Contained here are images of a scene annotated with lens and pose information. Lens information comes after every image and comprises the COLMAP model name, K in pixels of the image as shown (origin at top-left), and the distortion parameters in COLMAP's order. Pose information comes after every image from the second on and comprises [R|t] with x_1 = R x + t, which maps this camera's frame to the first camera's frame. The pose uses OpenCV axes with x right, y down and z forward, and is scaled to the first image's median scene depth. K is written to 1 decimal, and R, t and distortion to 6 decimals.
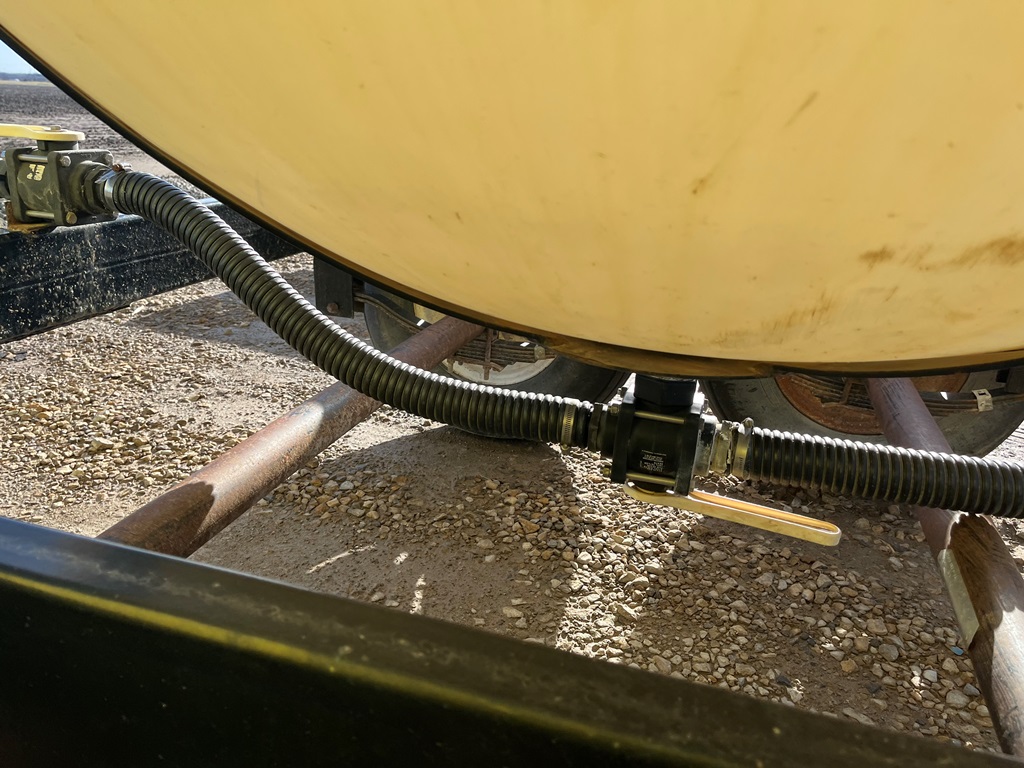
lens RADIAL K [[763.2, 0, 511.8], [0, 763.2, 382.4], [0, 0, 1]] dist [-0.000078, -0.003616]
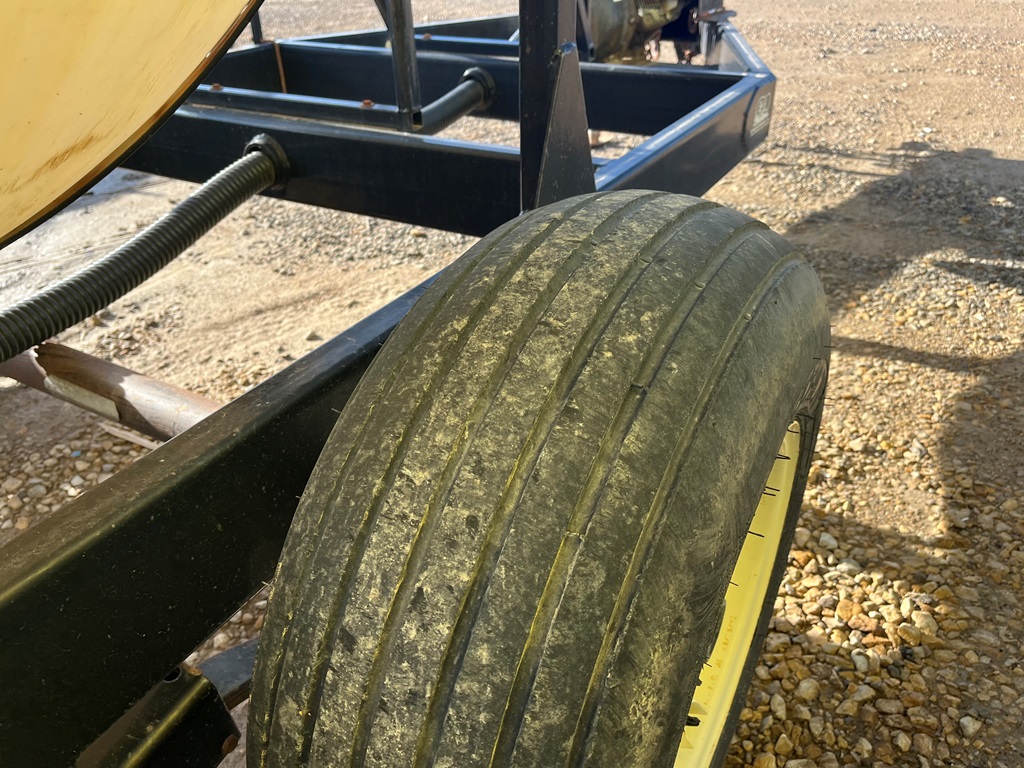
lens RADIAL K [[763.2, 0, 511.6], [0, 763.2, 383.9], [0, 0, 1]] dist [-0.000078, -0.003616]
pose [[0.208368, -0.557286, 0.803751, -0.193491], [0.362306, 0.807305, 0.465824, -0.054408], [-0.908470, 0.194141, 0.370125, -0.104297]]
